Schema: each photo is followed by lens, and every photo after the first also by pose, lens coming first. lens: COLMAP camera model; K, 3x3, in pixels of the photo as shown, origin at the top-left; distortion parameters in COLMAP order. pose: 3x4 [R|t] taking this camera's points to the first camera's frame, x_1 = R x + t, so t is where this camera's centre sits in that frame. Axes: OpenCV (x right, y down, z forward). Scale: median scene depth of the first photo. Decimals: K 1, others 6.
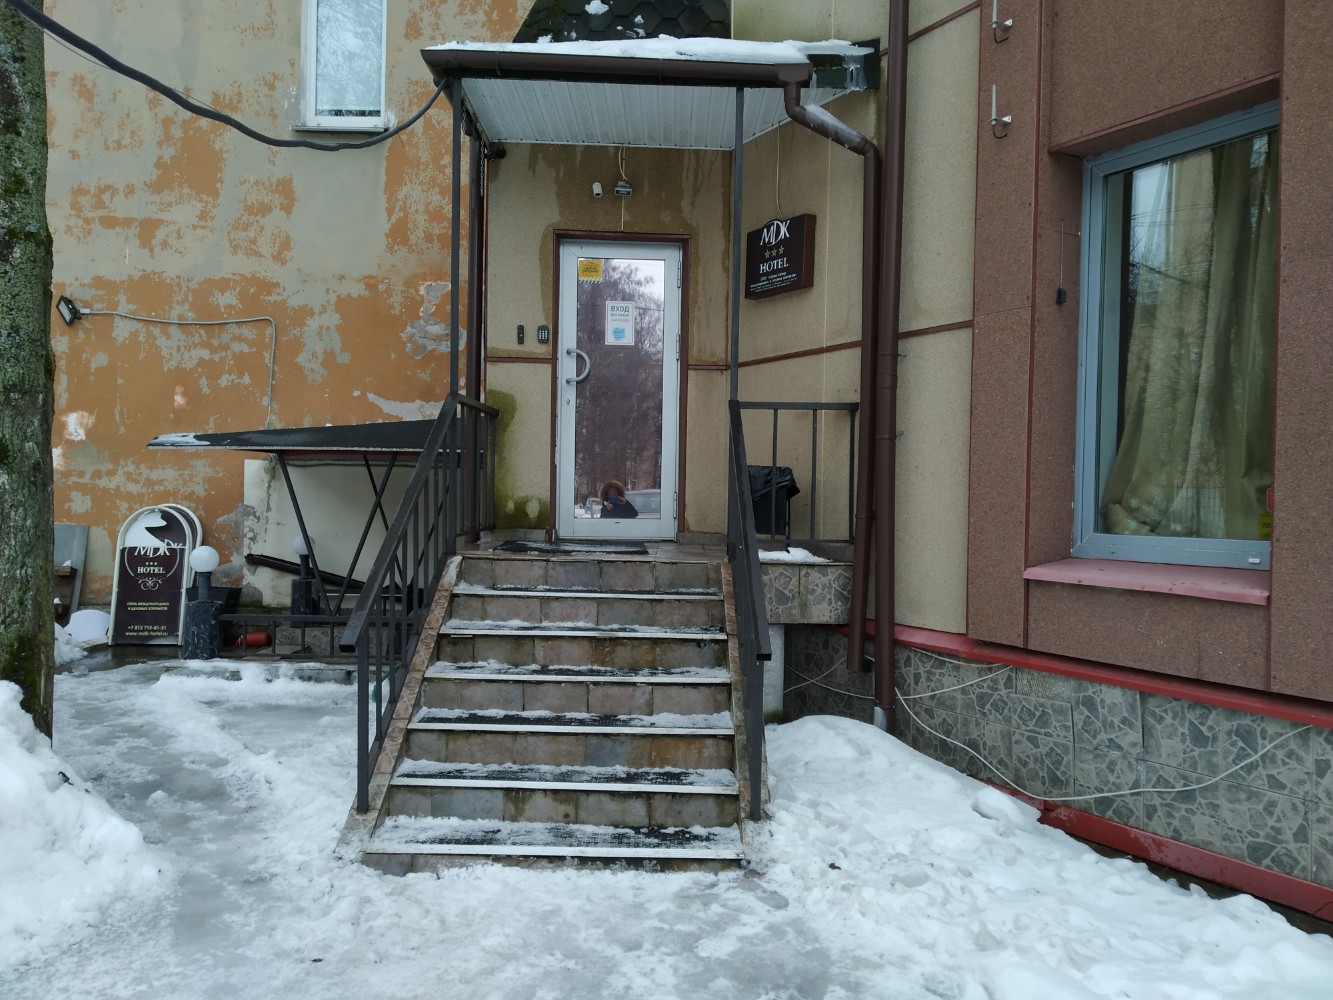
lens RADIAL K [[964.7, 0, 668.2], [0, 964.7, 506.0], [0, 0, 1]] dist [0.046398, -0.088359]
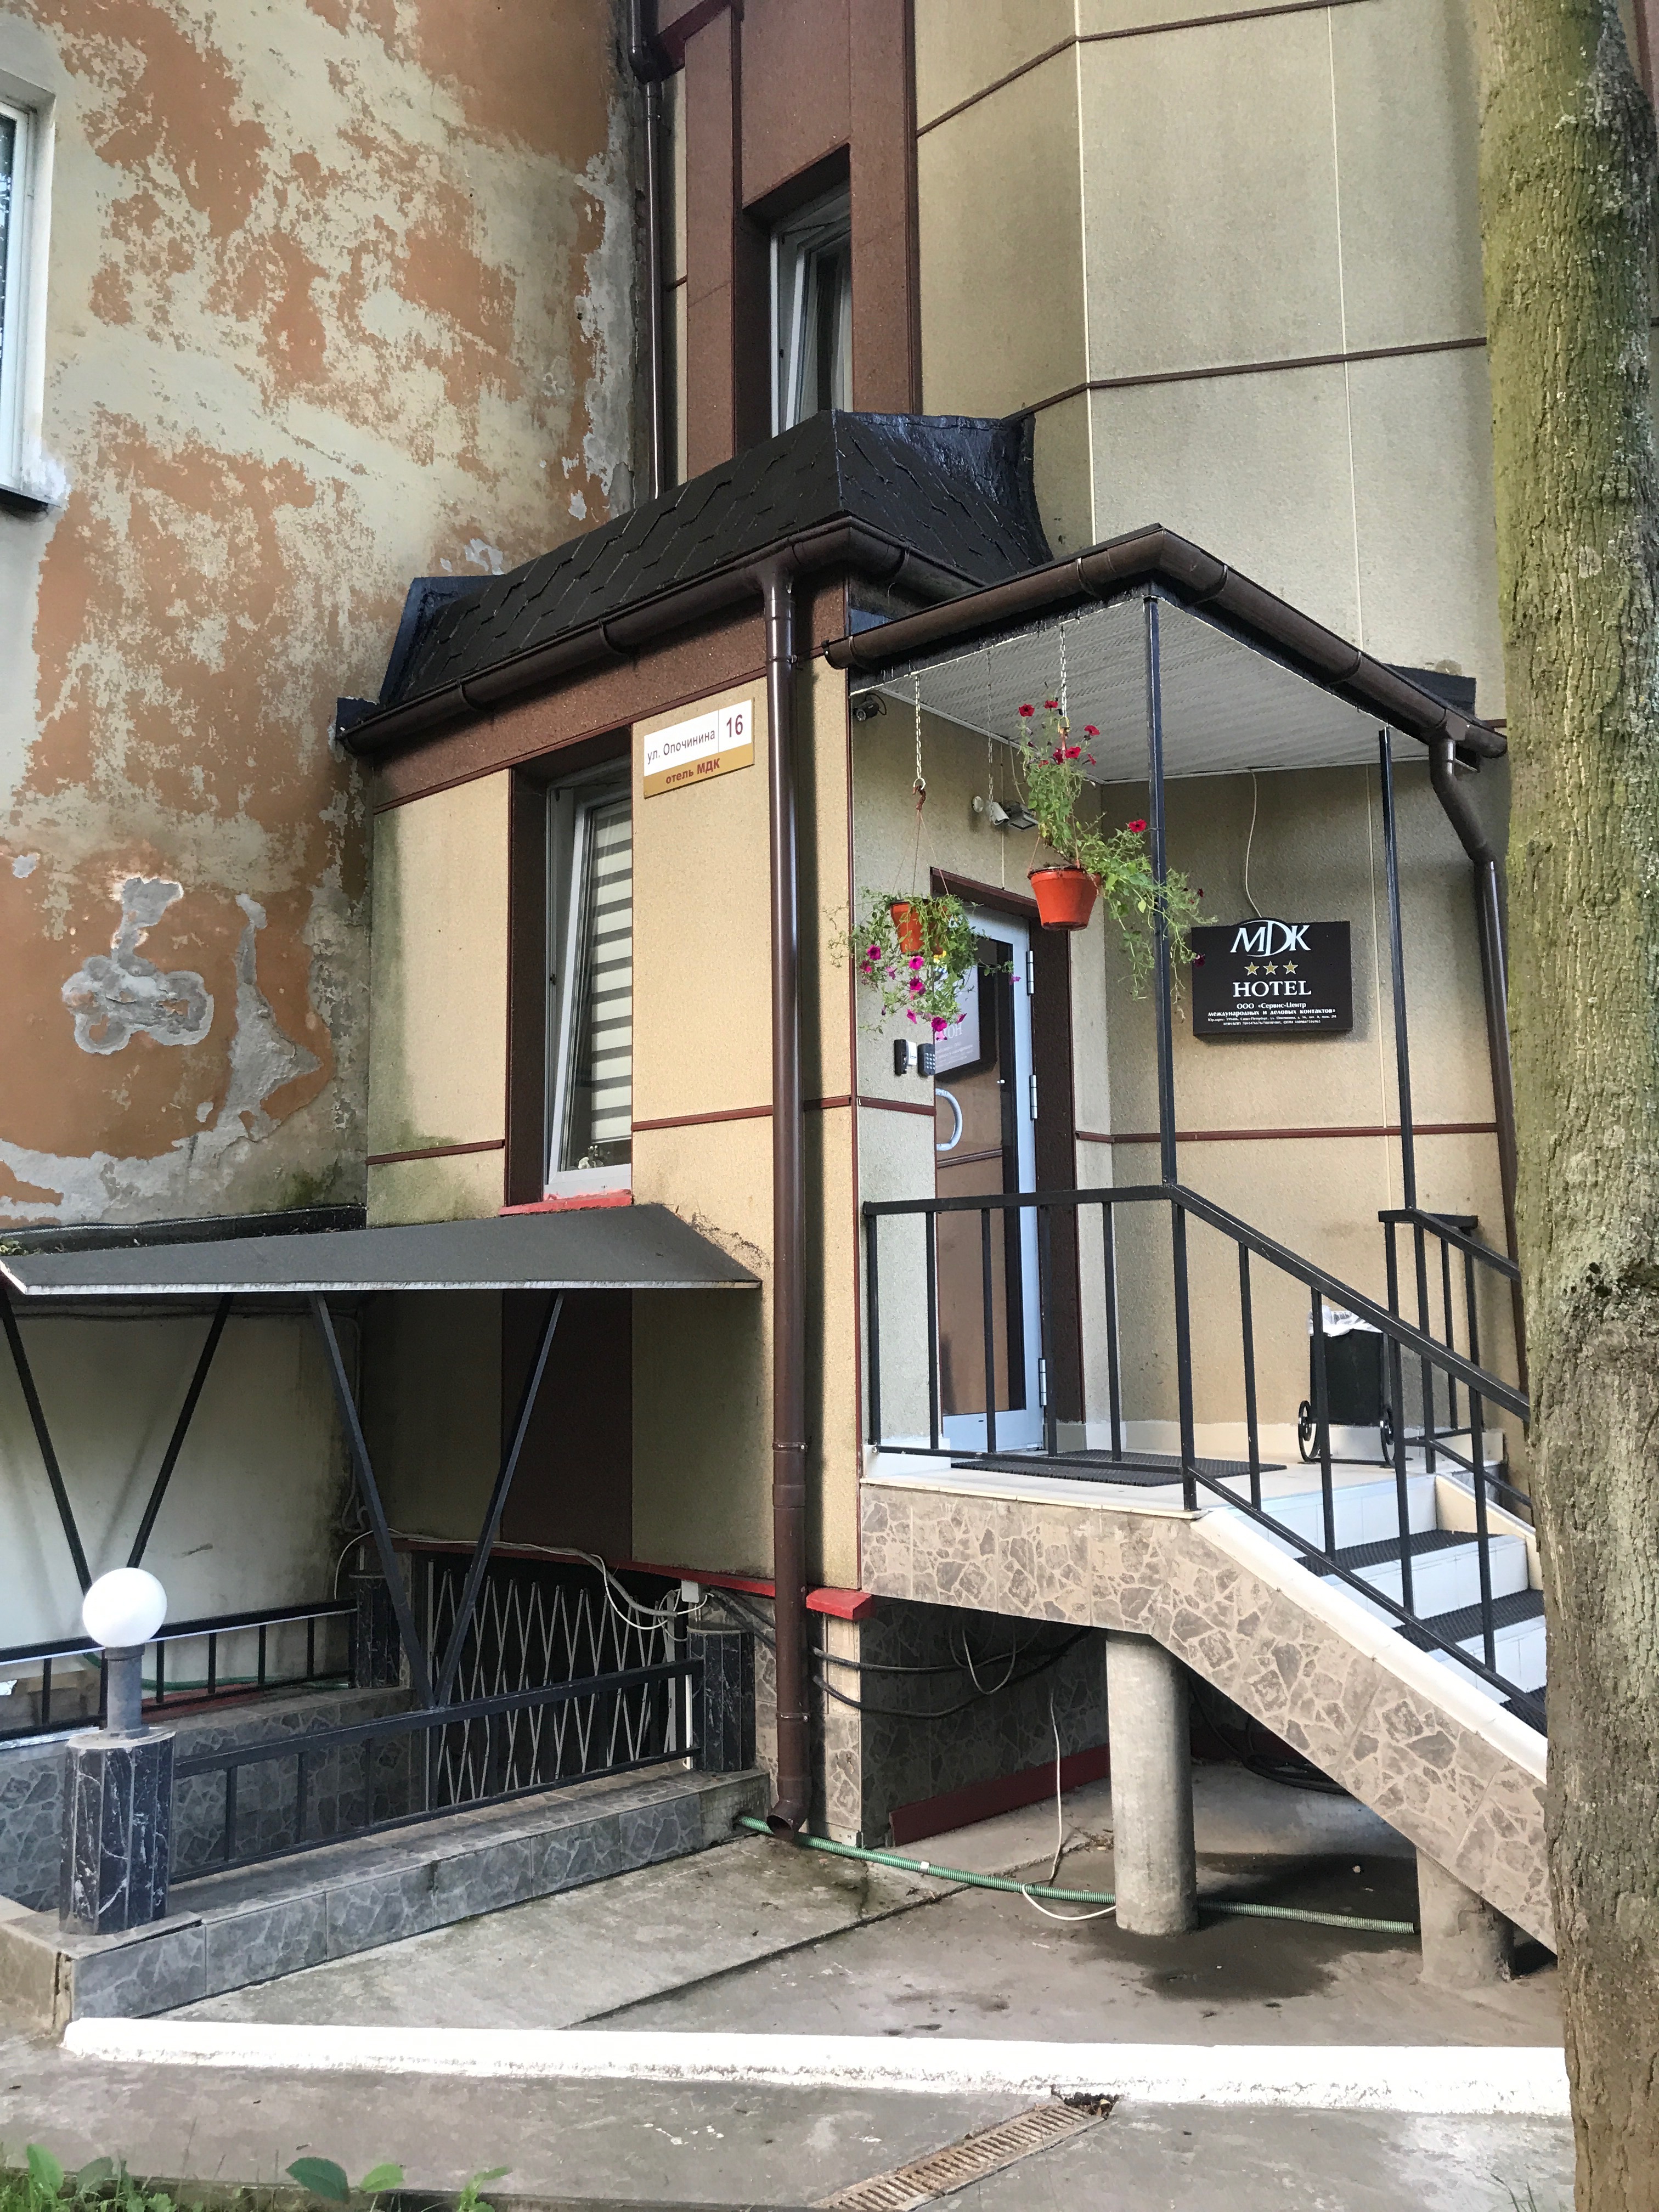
lens RADIAL K [[1717.2, 0, 829.5], [0, 1717.2, 1106.0], [0, 0, 1]] dist [0.009789, -0.002788]
pose [[0.708113, 0.062515, 0.703326, -0.860045], [0.033113, 0.992037, -0.121515, -0.047526], [-0.705322, 0.109336, 0.700404, 0.426685]]
